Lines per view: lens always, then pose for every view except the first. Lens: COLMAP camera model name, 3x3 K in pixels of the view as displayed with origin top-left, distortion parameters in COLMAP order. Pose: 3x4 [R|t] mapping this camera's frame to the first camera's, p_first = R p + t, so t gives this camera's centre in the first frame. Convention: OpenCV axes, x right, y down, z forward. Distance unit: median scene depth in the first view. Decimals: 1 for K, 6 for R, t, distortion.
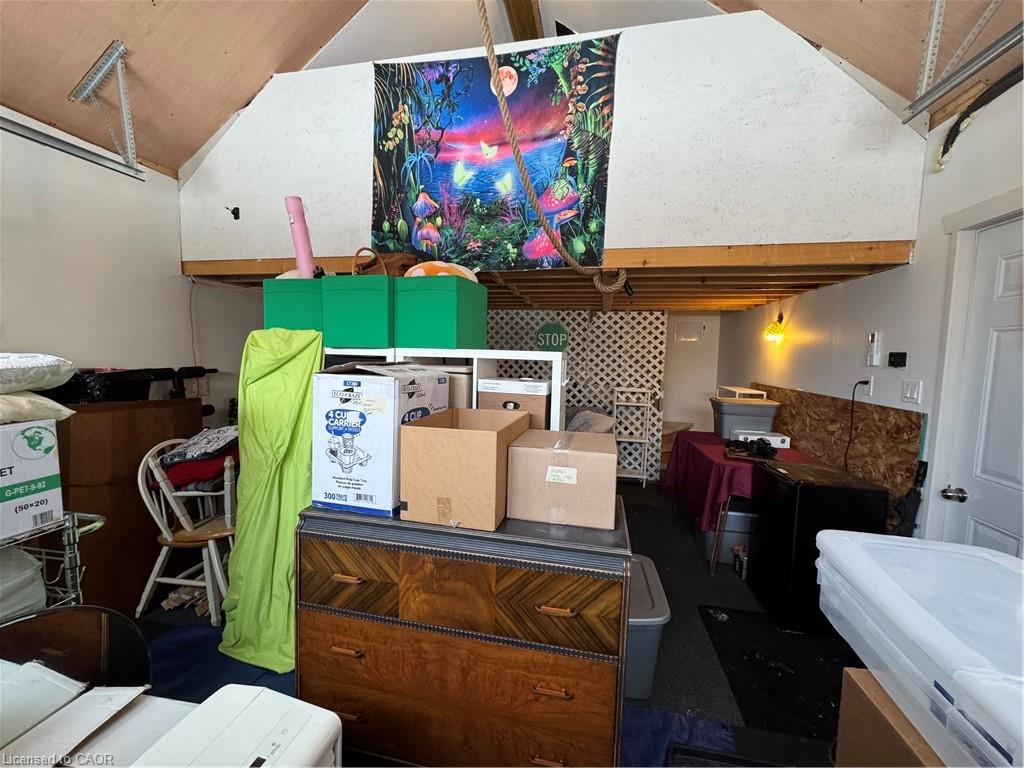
lens RADIAL K [[407.9, 0, 512.3], [0, 407.9, 381.7], [0, 0, 1]] dist [-0.002975, 0.000421]
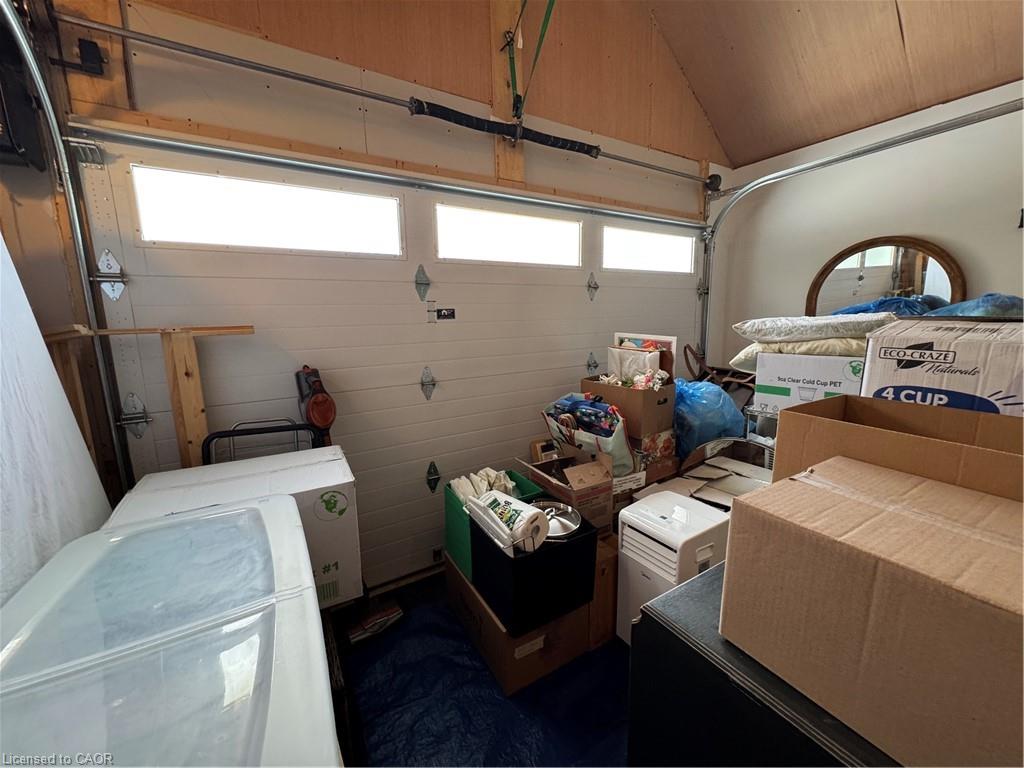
lens RADIAL K [[407.9, 0, 516.0], [0, 407.9, 375.5], [0, 0, 1]] dist [-0.002975, 0.000421]
pose [[-0.721013, 0.087363, -0.687392, 0.415444], [-0.049458, 0.983002, 0.176810, -0.021666], [0.691154, 0.161479, -0.704436, 0.620829]]
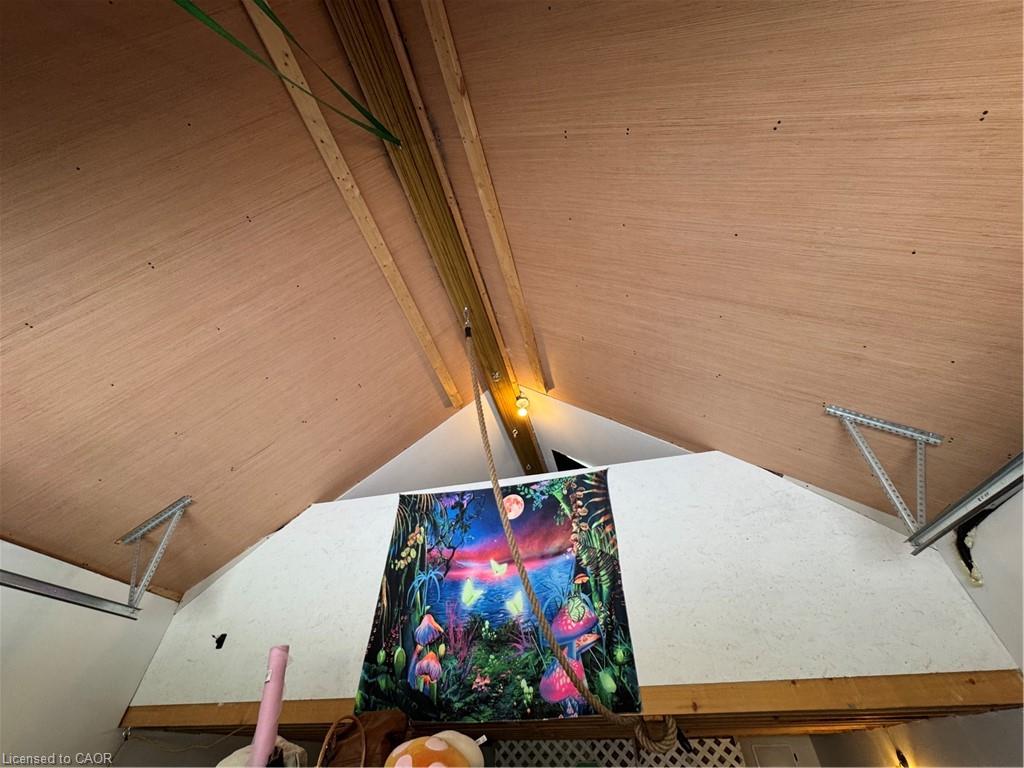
lens RADIAL K [[407.9, 0, 512.8], [0, 407.9, 379.8], [0, 0, 1]] dist [-0.002975, 0.000421]
pose [[0.998811, -0.048176, -0.007507, 0.008002], [0.026832, 0.671647, -0.740385, -0.147279], [0.040711, 0.739303, 0.672141, -0.016908]]
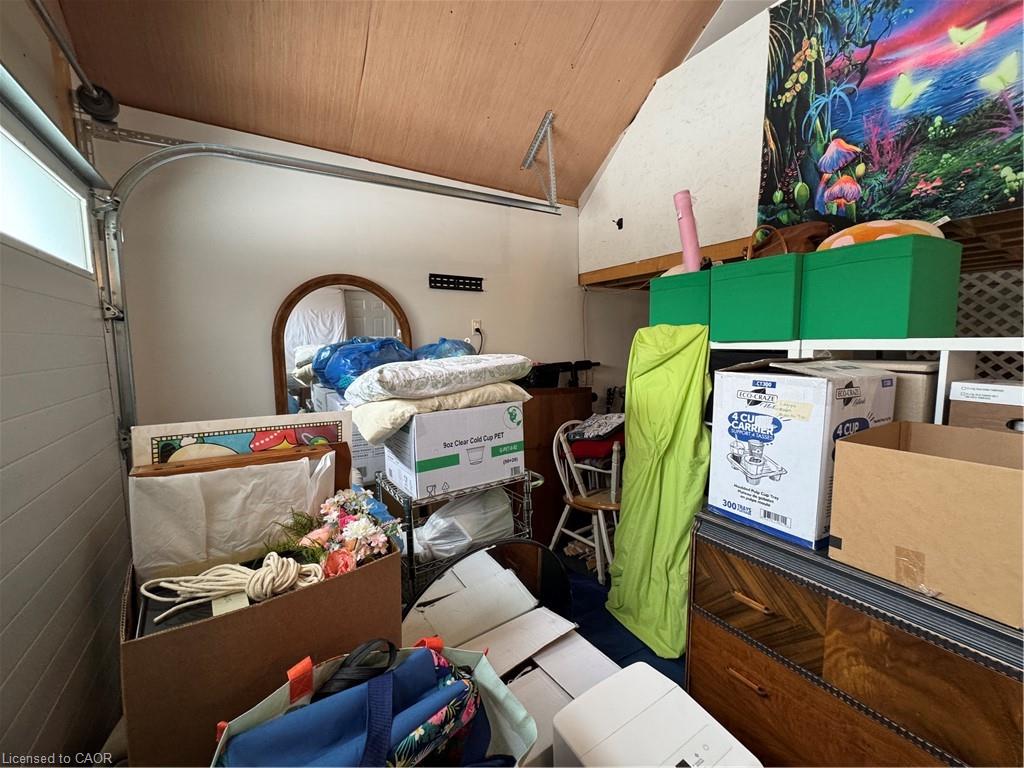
lens RADIAL K [[407.9, 0, 510.3], [0, 407.9, 381.9], [0, 0, 1]] dist [-0.002975, 0.000421]
pose [[0.693333, 0.036177, -0.719709, -0.082632], [-0.020711, 0.999327, 0.030280, -0.008607], [0.720320, -0.006089, 0.693616, 0.002684]]
